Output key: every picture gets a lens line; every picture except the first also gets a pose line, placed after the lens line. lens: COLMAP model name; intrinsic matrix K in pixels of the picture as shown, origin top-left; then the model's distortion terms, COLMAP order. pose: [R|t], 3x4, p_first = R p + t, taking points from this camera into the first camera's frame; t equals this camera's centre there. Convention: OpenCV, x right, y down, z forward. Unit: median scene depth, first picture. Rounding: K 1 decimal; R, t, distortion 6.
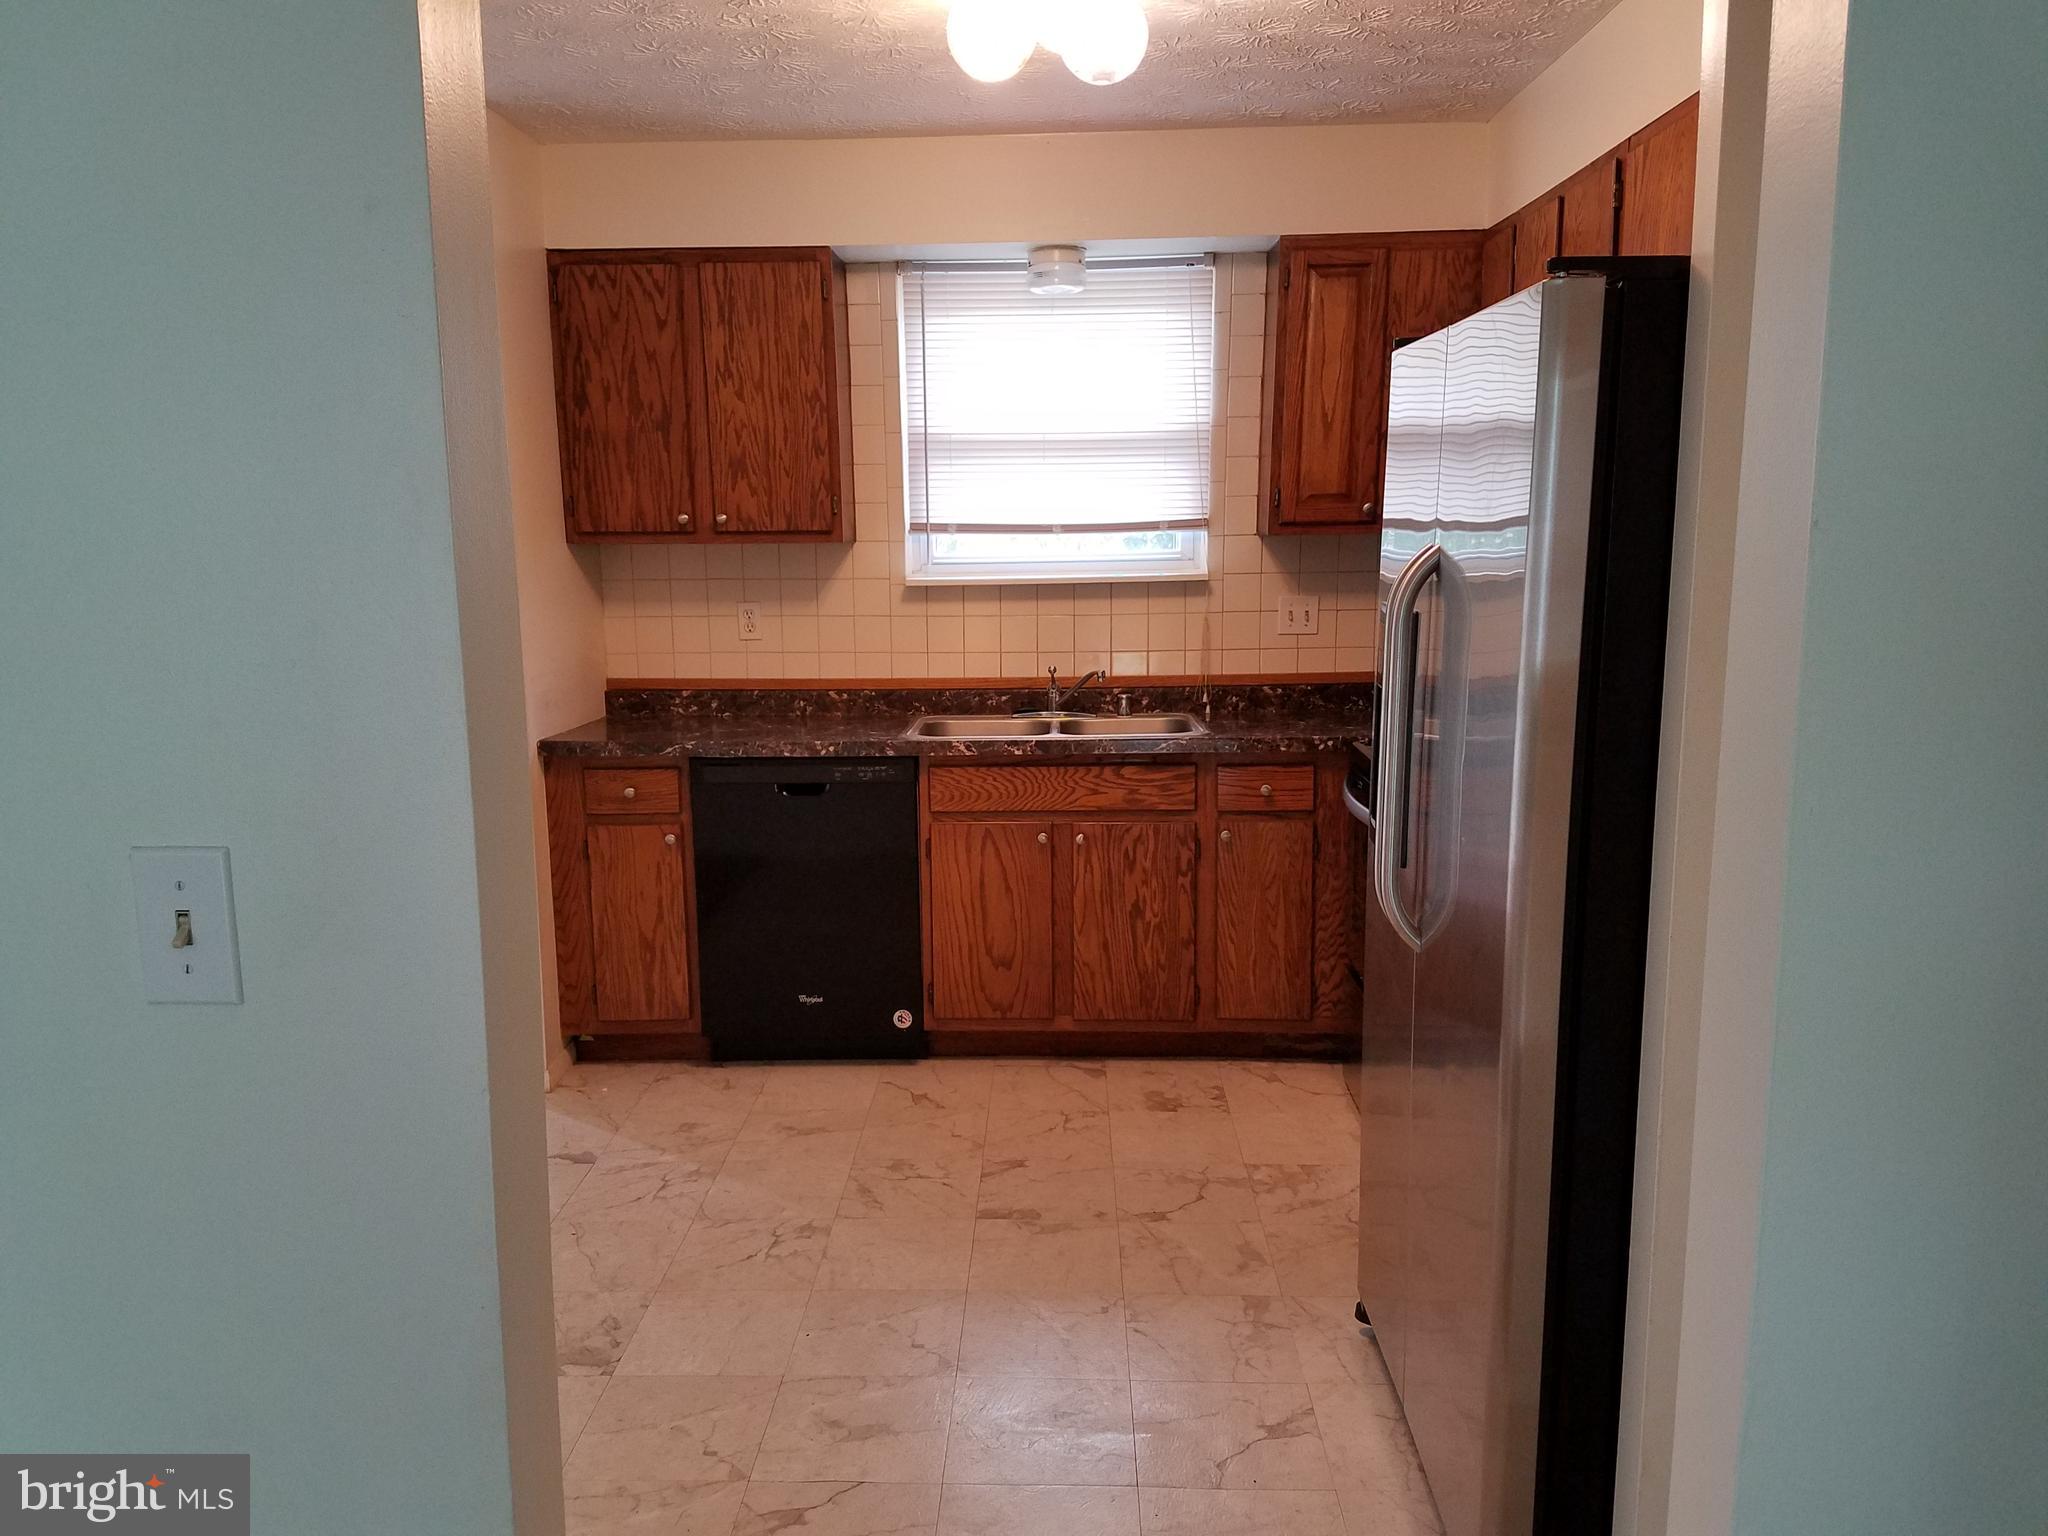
lens RADIAL K [[1567.9, 0, 1014.5], [0, 1567.9, 810.6], [0, 0, 1]] dist [0.302799, -0.549925]
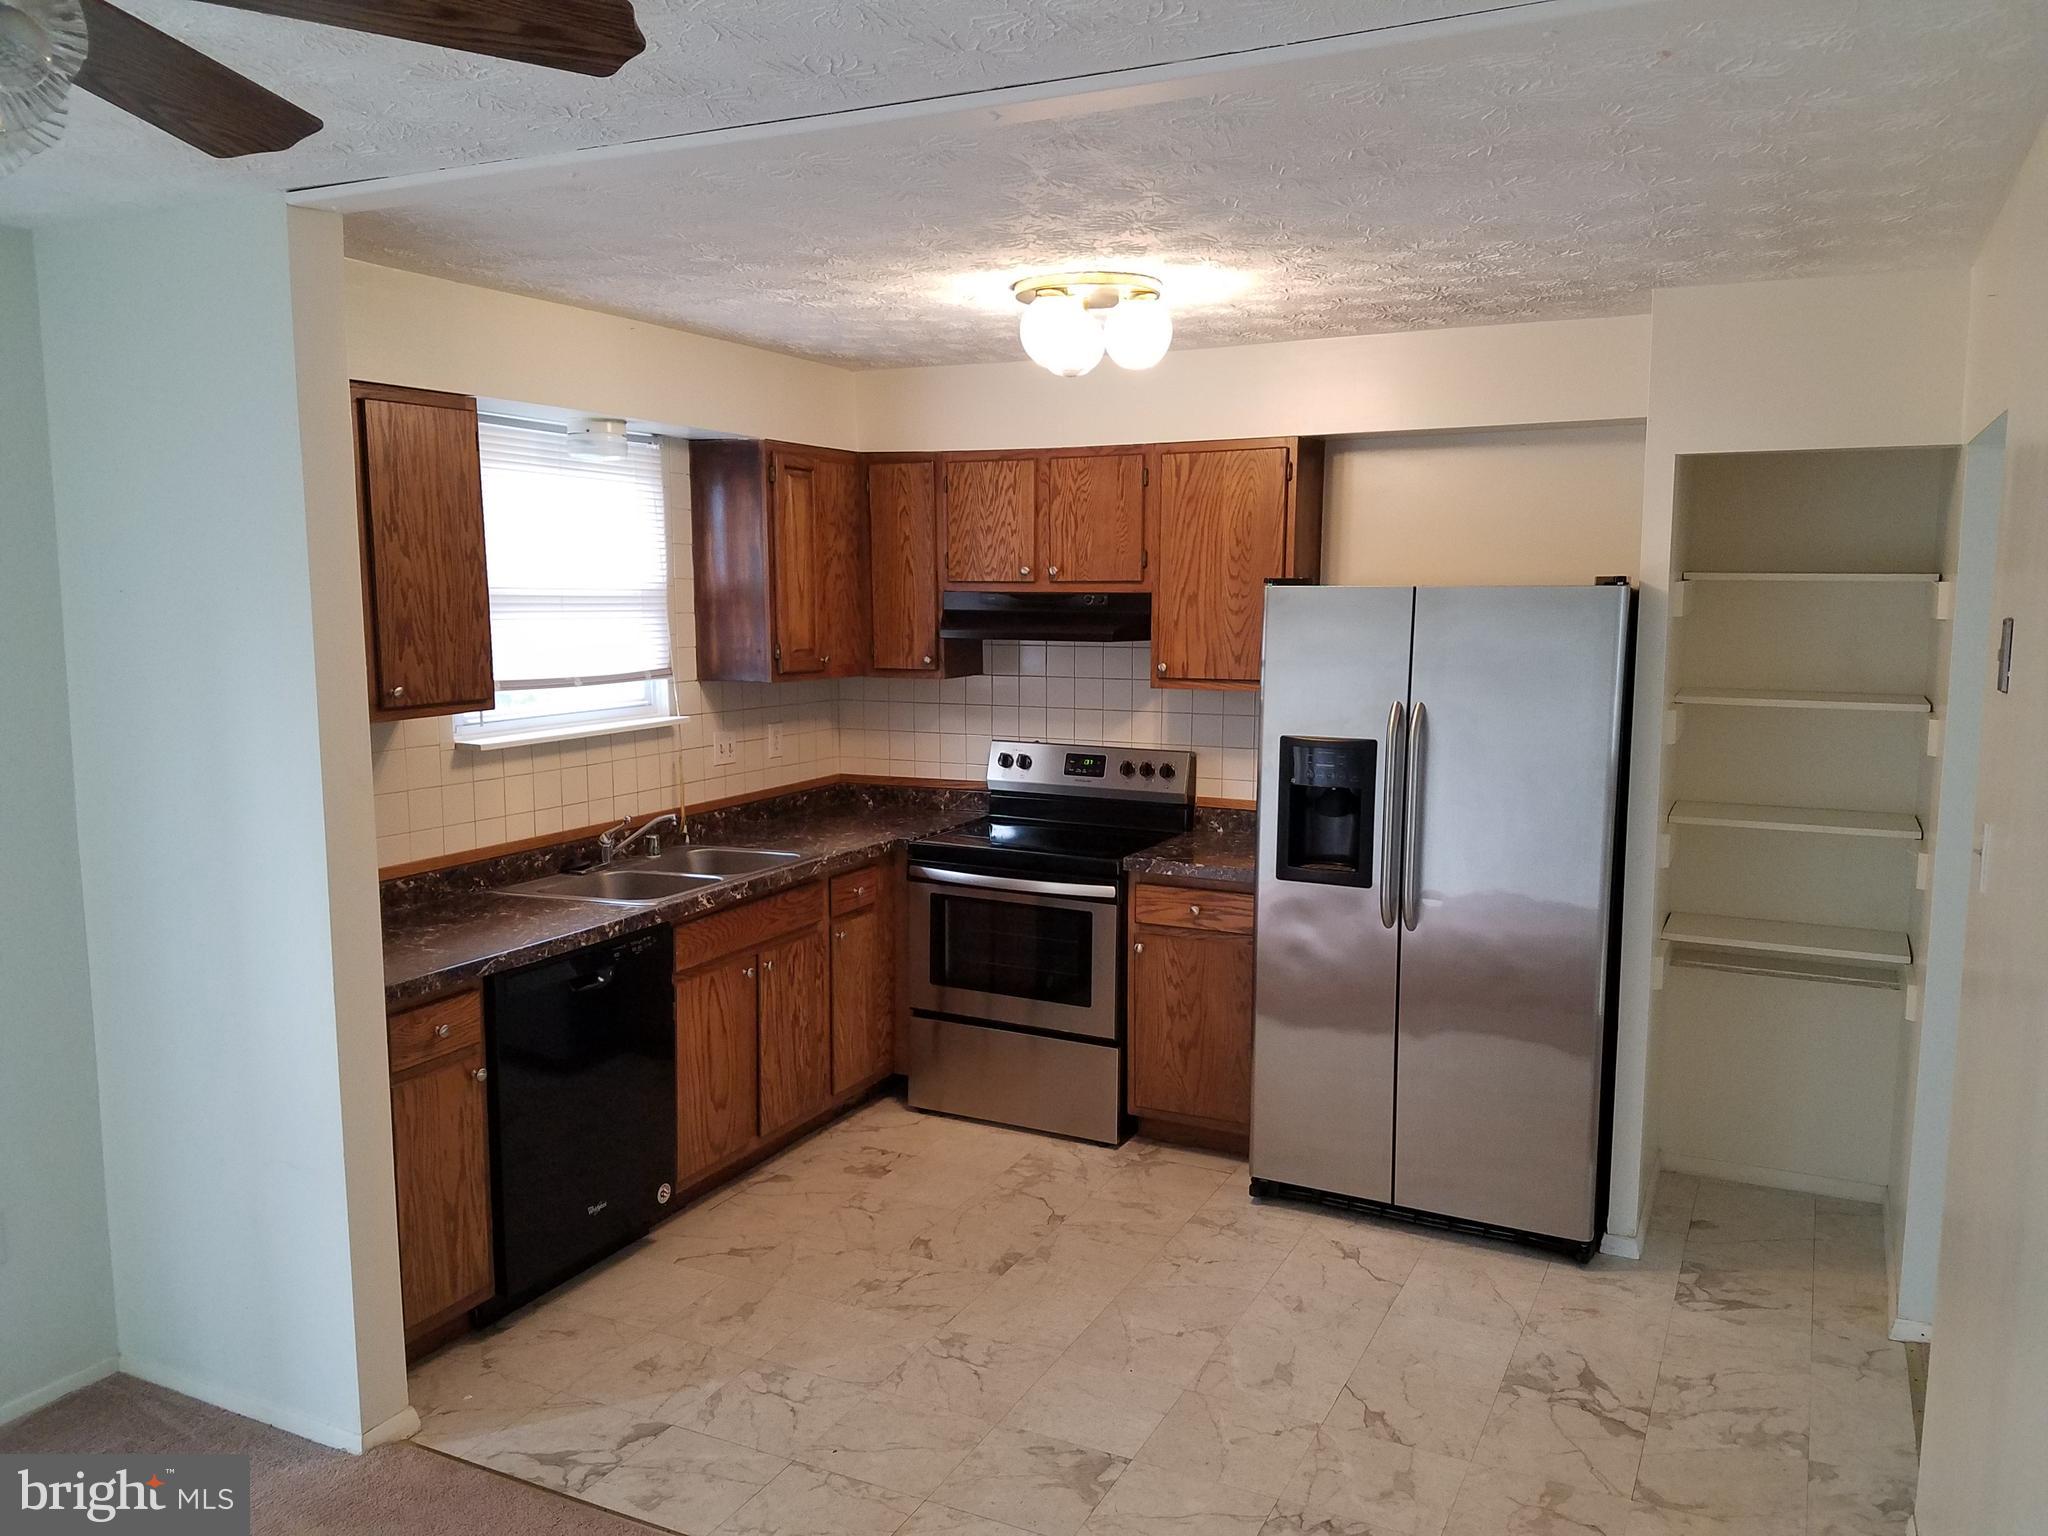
lens RADIAL K [[1567.9, 0, 1014.5], [0, 1567.9, 810.6], [0, 0, 1]] dist [0.302799, -0.549925]
pose [[0.402652, -0.121566, 0.907245, -0.847341], [0.162538, 0.984887, 0.059832, -0.122245], [-0.900807, 0.123370, 0.416325, 0.367289]]
